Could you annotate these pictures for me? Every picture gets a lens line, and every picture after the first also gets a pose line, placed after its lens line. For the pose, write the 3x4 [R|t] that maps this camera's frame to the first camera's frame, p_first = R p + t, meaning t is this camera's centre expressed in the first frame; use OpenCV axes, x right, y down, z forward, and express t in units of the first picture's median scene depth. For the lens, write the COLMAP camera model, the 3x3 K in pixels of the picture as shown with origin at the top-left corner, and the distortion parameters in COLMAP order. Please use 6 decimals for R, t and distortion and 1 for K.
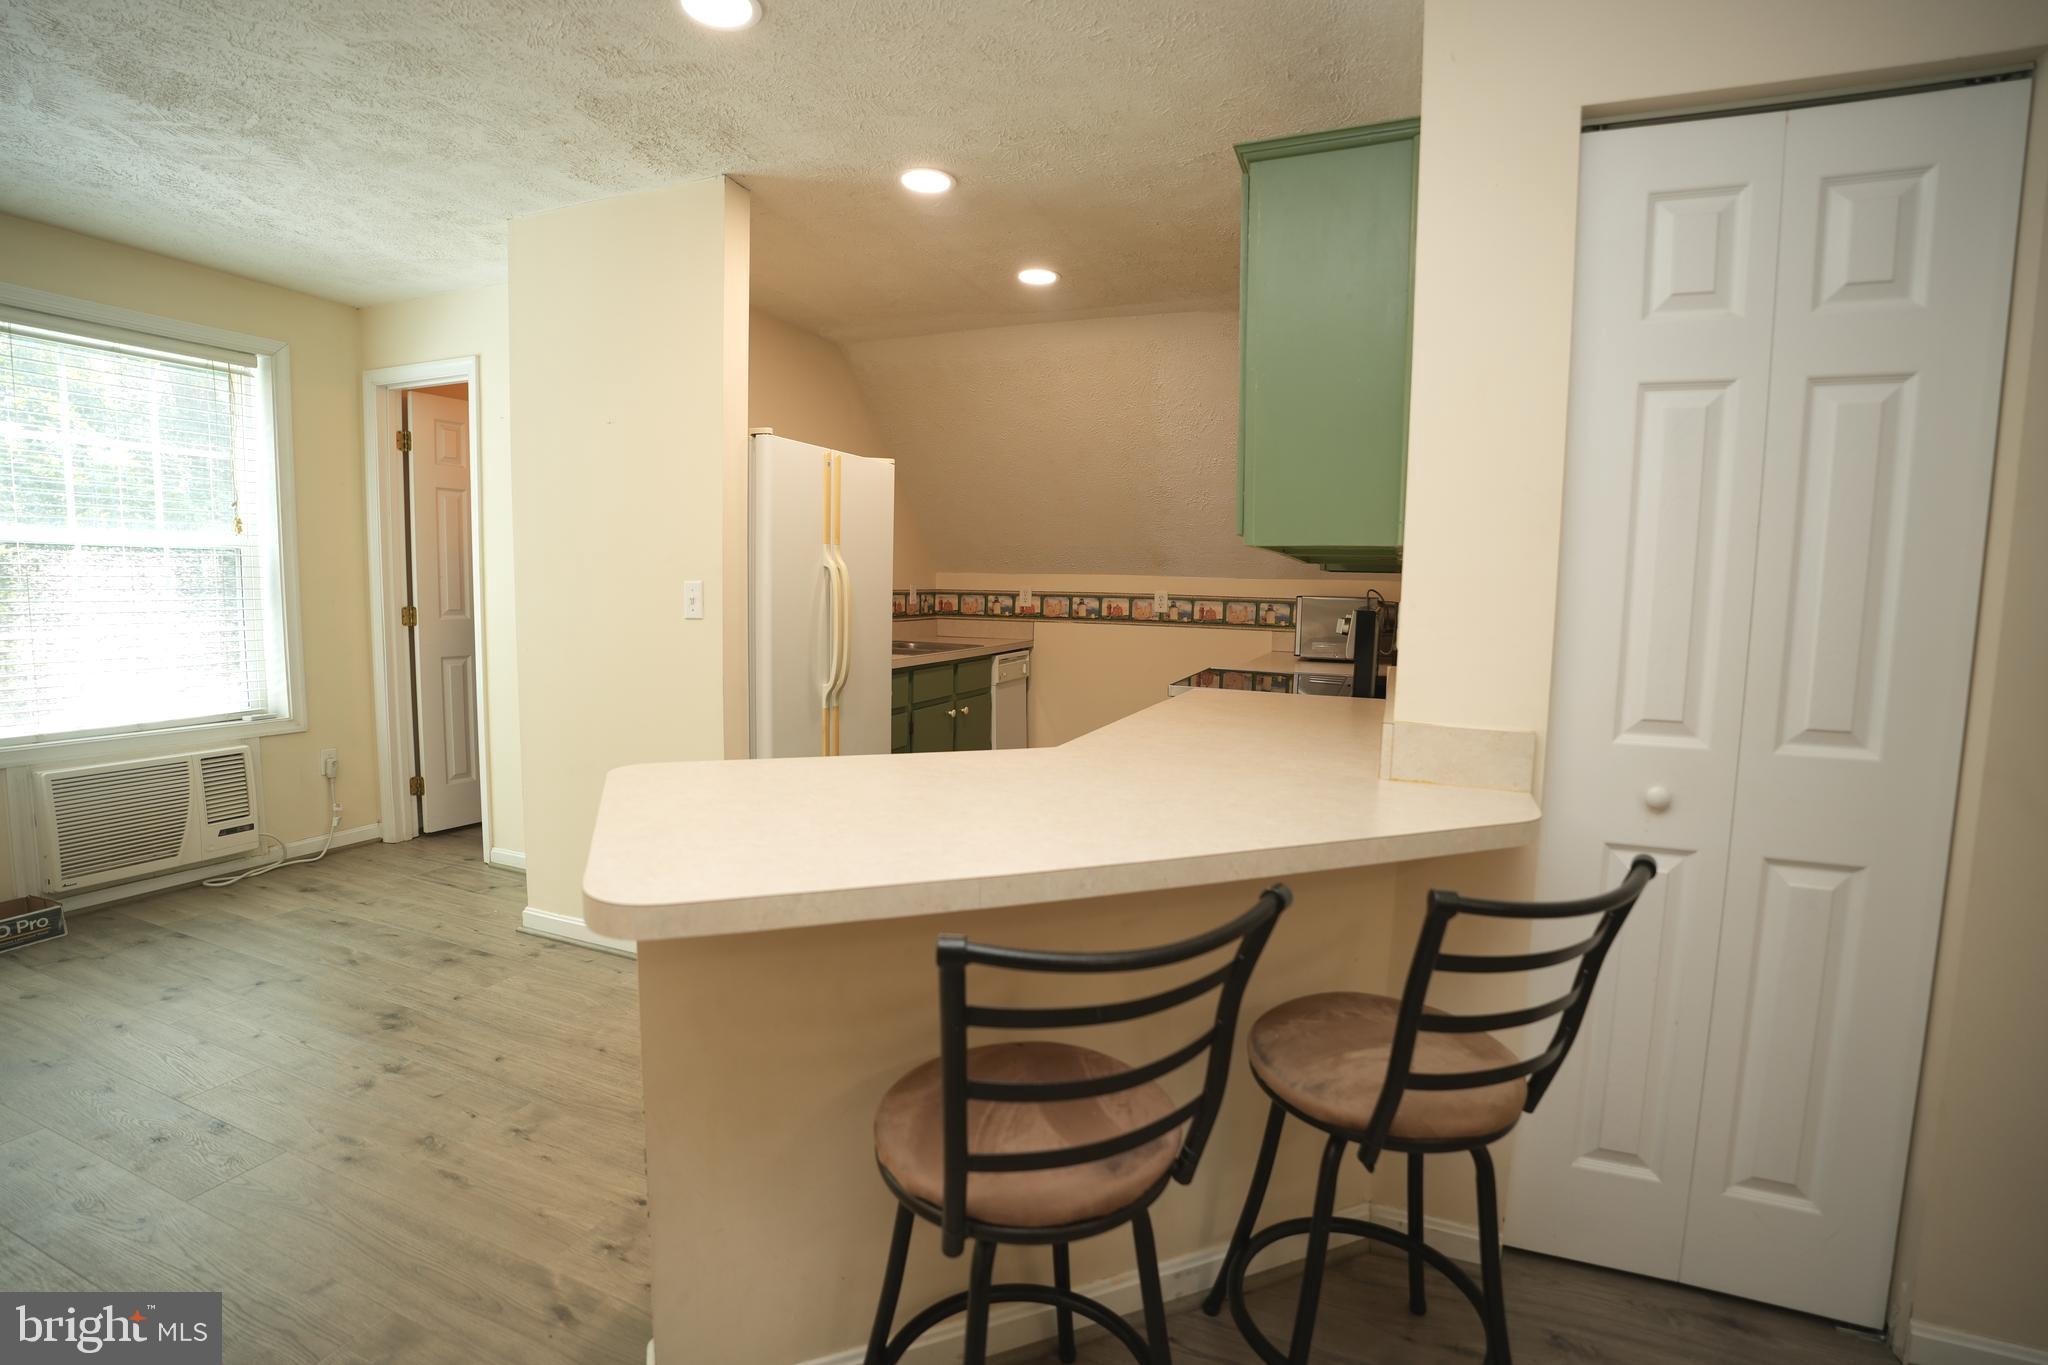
lens RADIAL K [[943.6, 0, 1024.2], [0, 943.6, 679.2], [0, 0, 1]] dist [-0.069186, 0.018618]
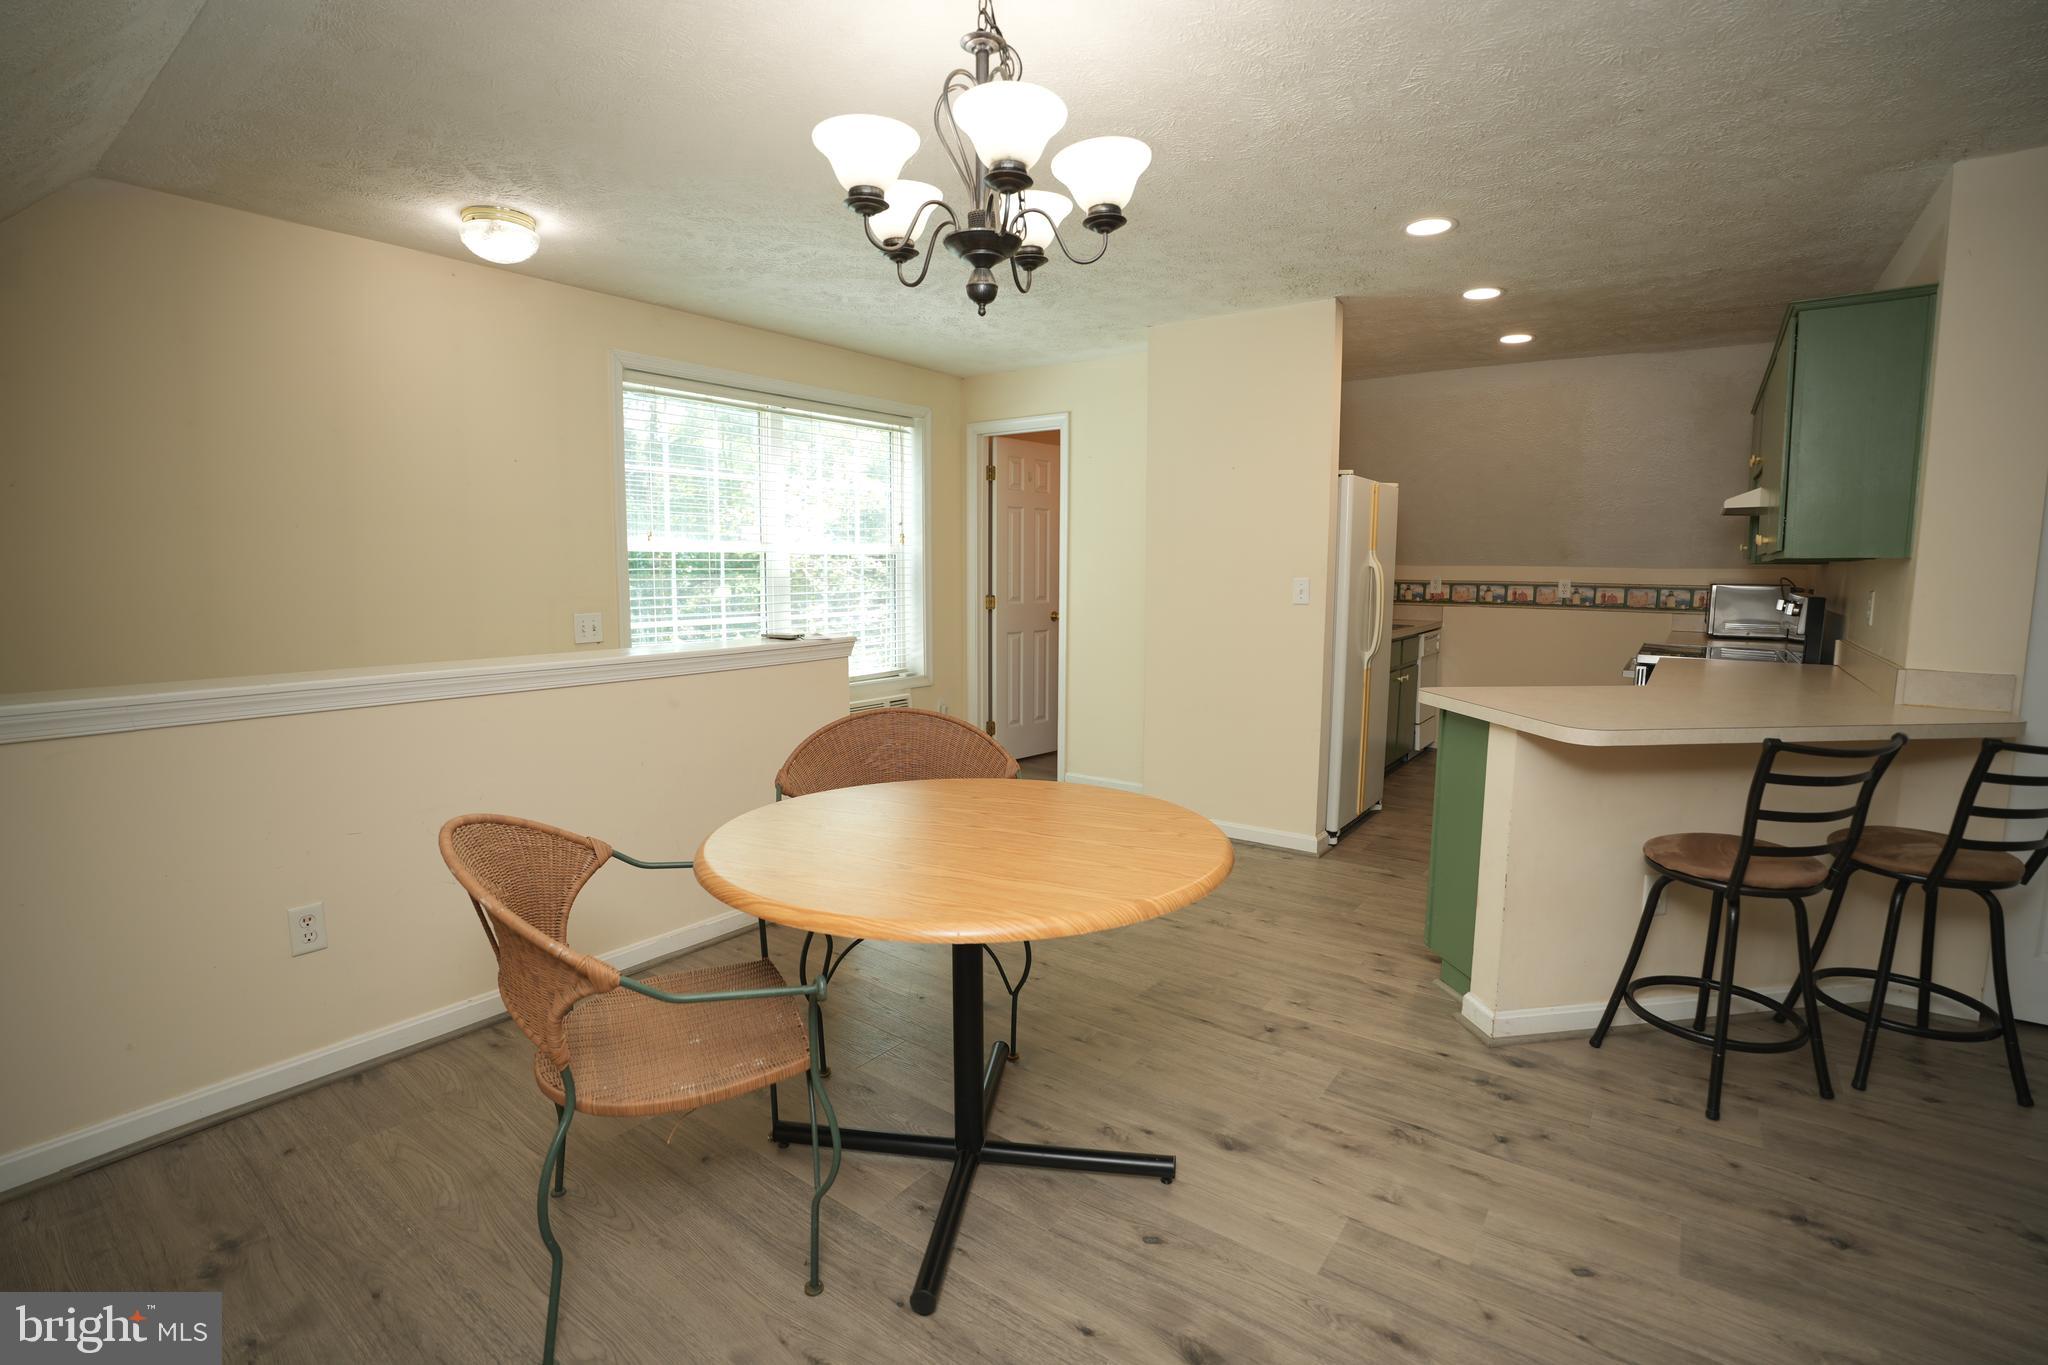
lens RADIAL K [[943.6, 0, 1024.2], [0, 943.6, 679.2], [0, 0, 1]] dist [-0.069186, 0.018618]
pose [[0.969616, 0.012957, -0.244289, -0.330907], [-0.008981, 0.999809, 0.017381, 0.024008], [0.244468, -0.014659, 0.969547, -0.411281]]
